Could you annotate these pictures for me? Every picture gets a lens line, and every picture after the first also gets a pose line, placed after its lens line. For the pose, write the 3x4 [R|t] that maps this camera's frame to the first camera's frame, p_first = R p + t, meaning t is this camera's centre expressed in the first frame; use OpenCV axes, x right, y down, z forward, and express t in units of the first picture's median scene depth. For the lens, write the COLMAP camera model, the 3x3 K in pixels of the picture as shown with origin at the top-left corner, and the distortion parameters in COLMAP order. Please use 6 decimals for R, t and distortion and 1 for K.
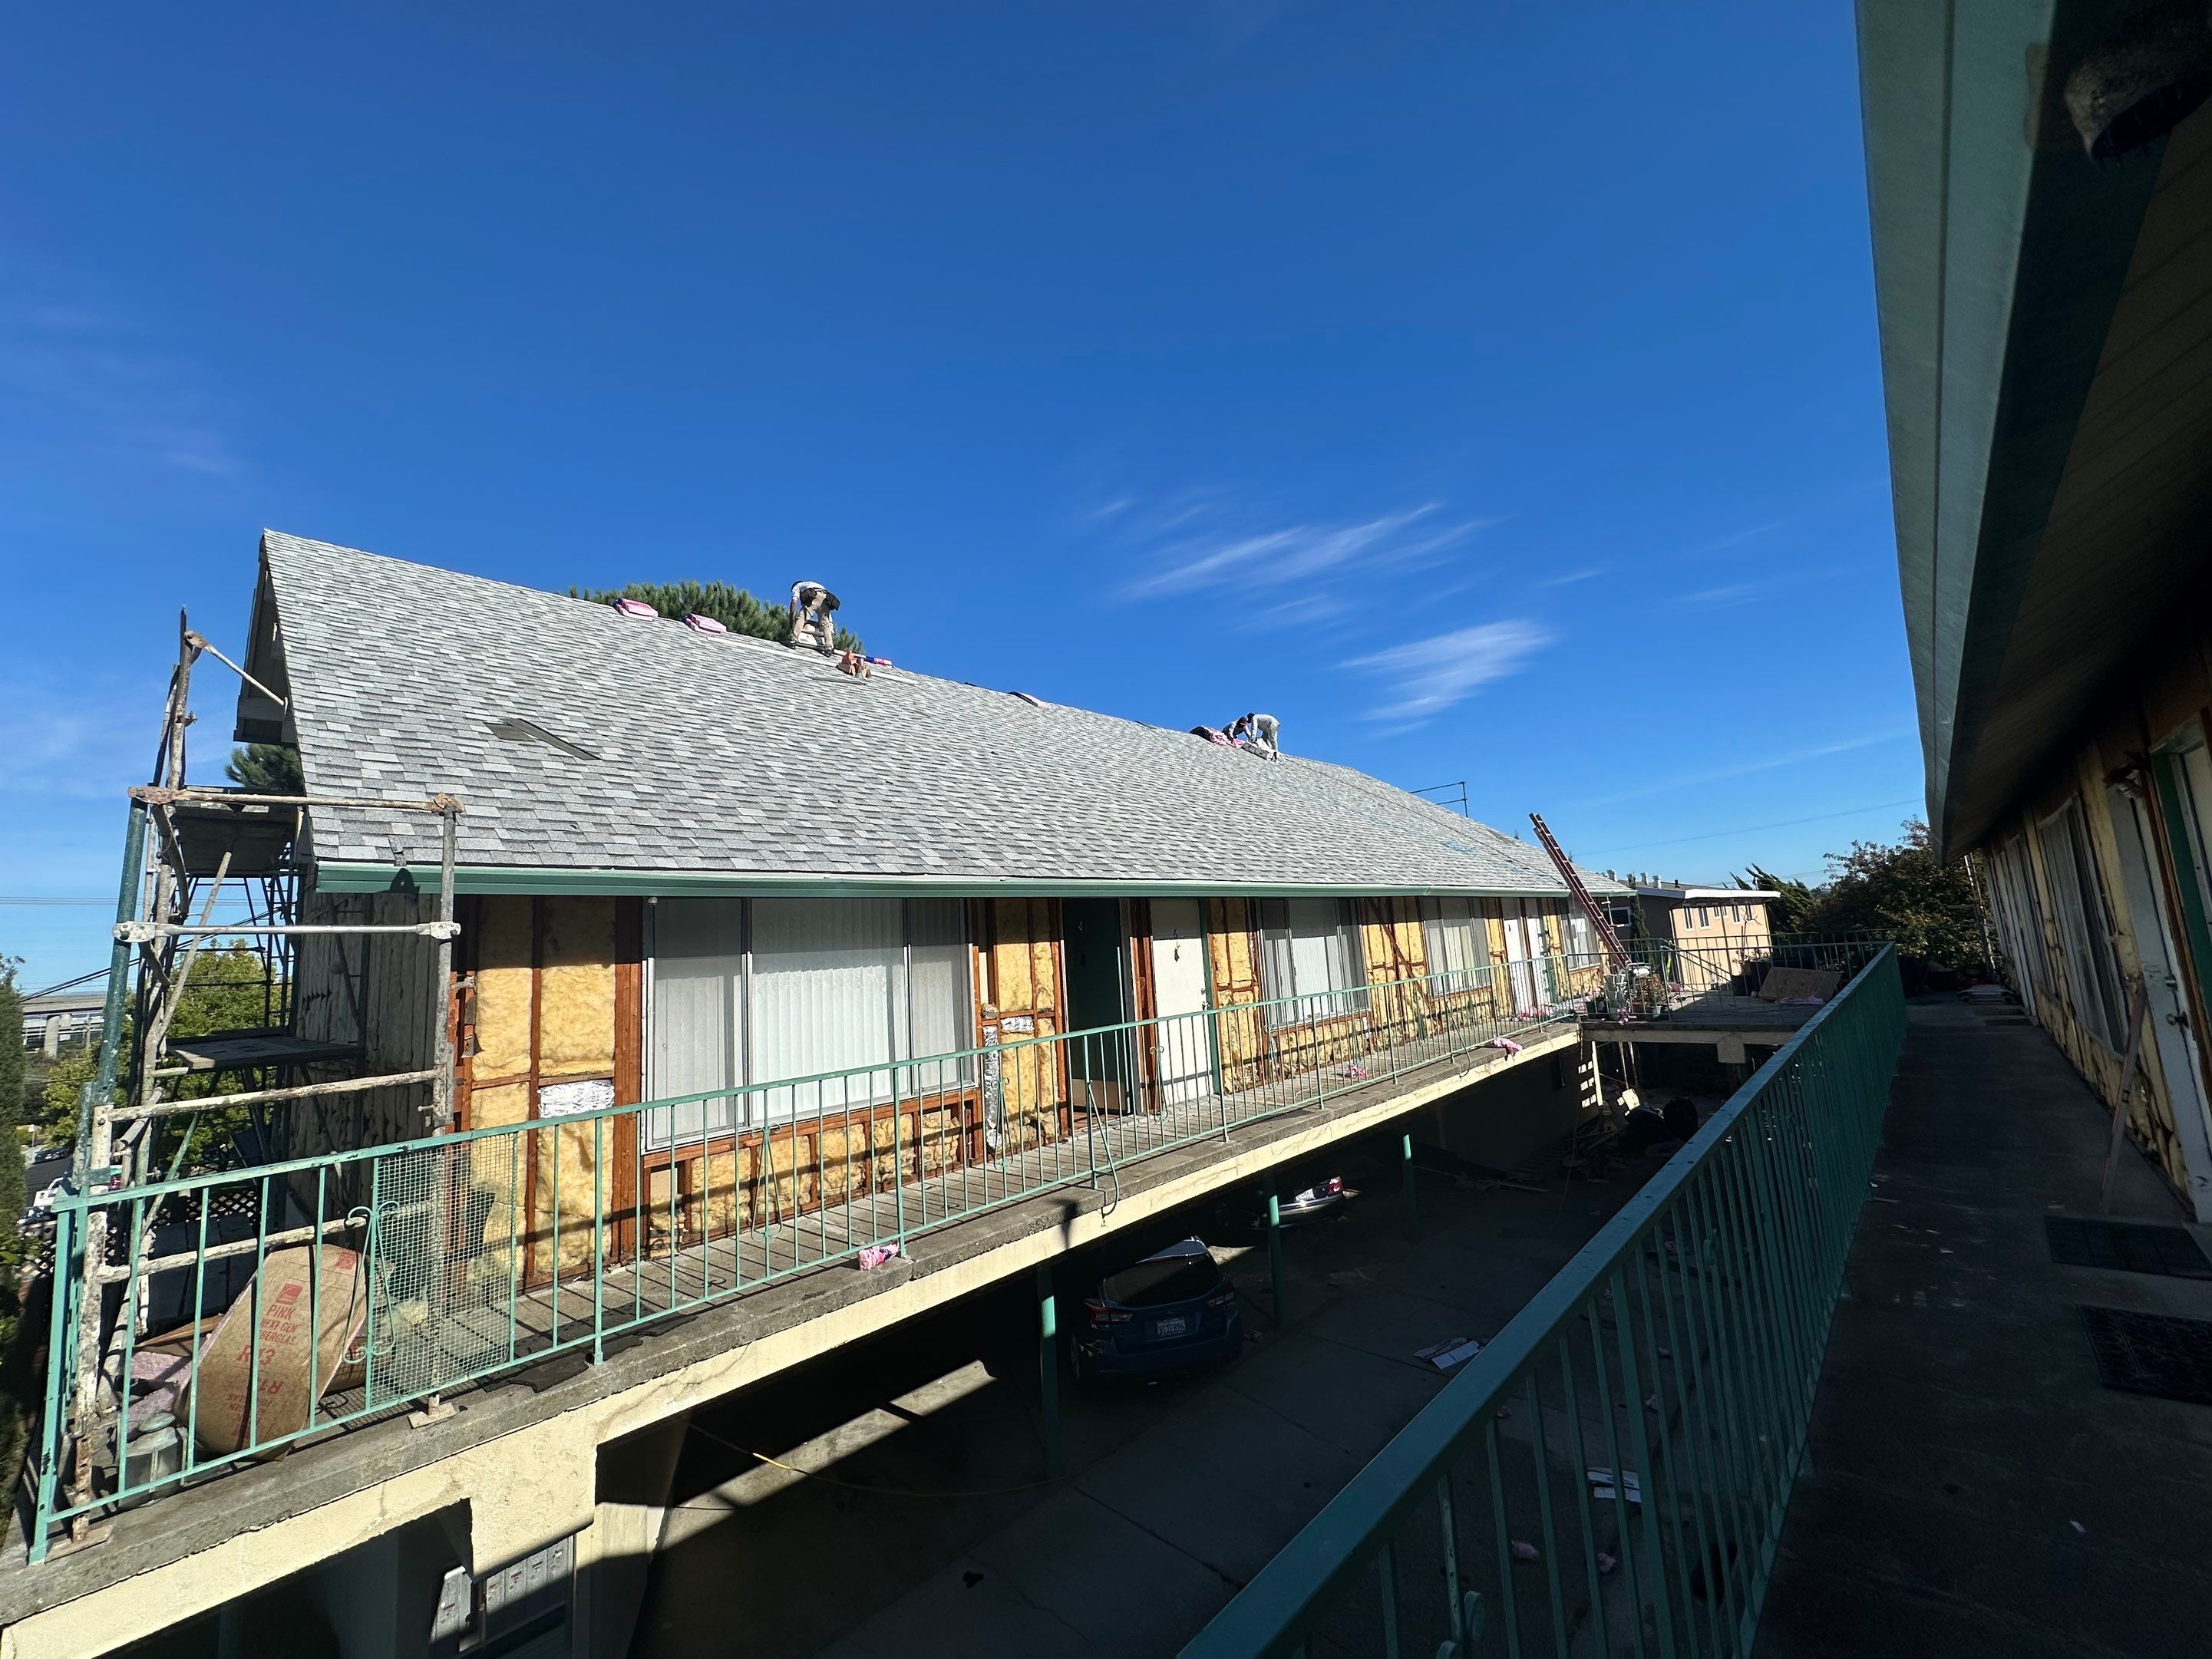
lens RADIAL K [[889.2, 0, 1106.0], [0, 889.2, 829.5], [0, 0, 1]] dist [-0.001877, 0.002786]
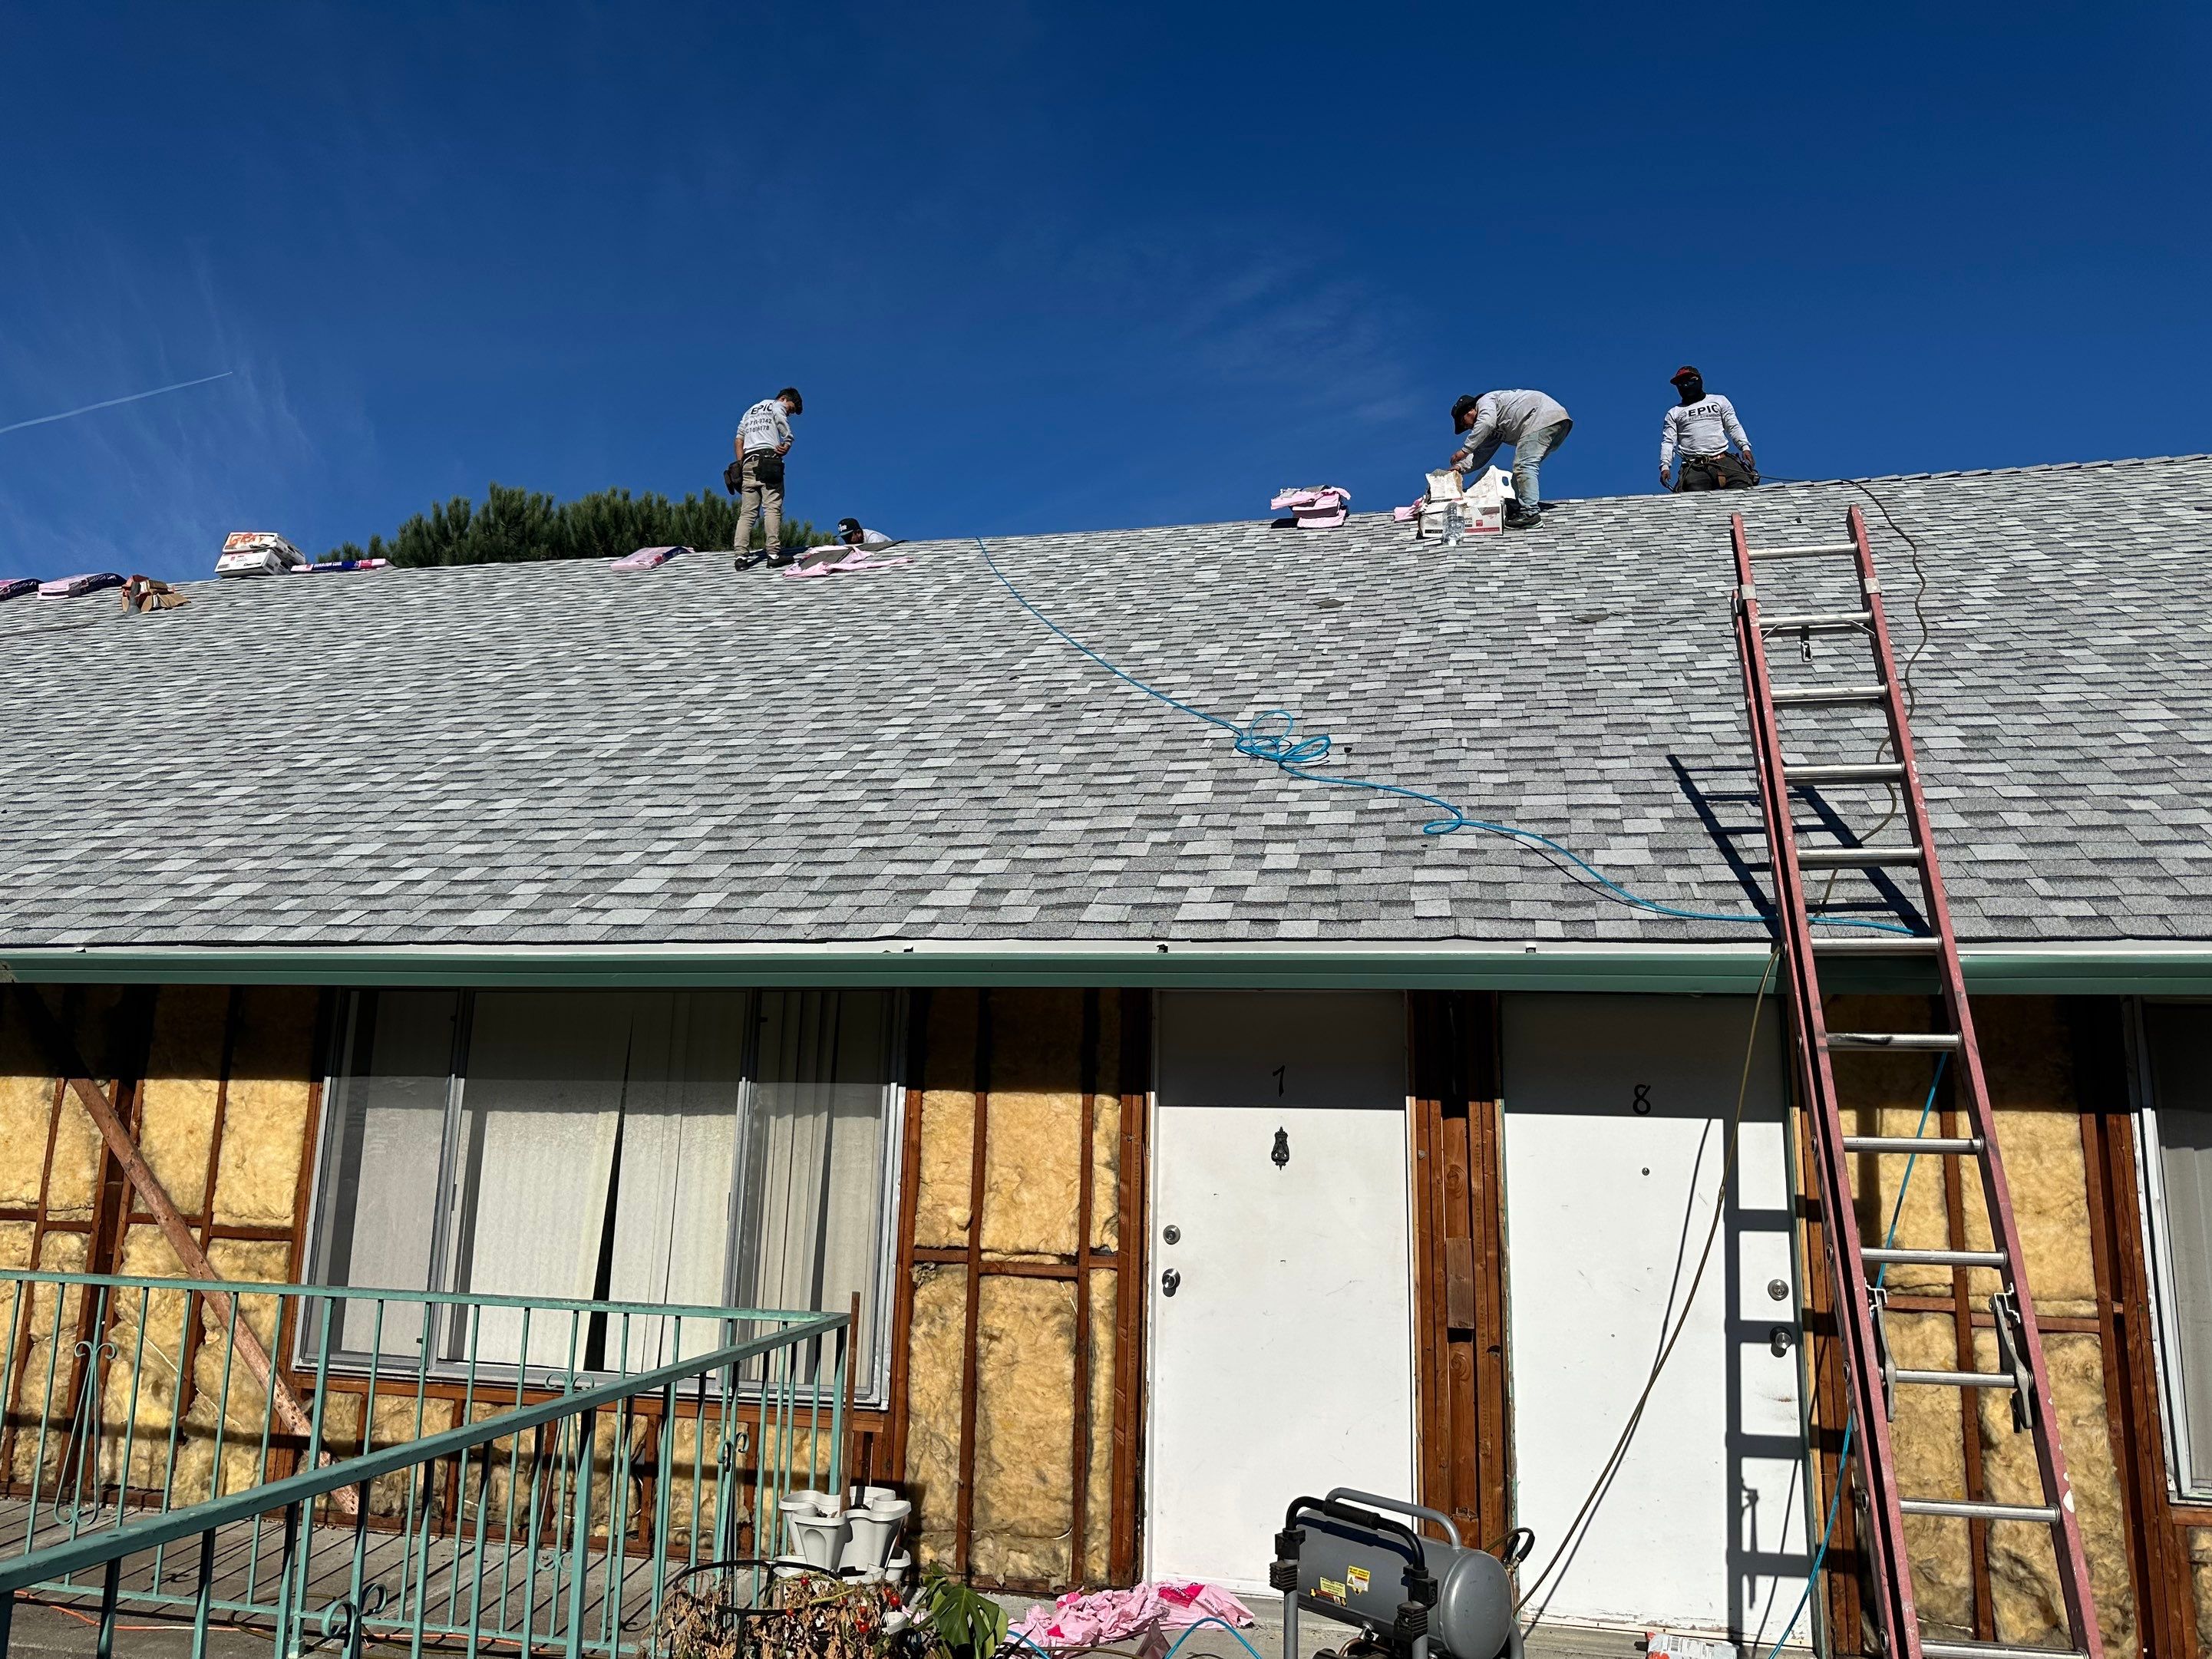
lens RADIAL K [[1512.5, 0, 1106.5], [0, 1512.5, 790.0], [0, 0, 1]] dist [0.083152, -0.092148]
pose [[0.498332, -0.109261, -0.860074, 0.668146], [0.060779, 0.993989, -0.091057, 0.056332], [0.864853, -0.006898, 0.501978, 0.737776]]
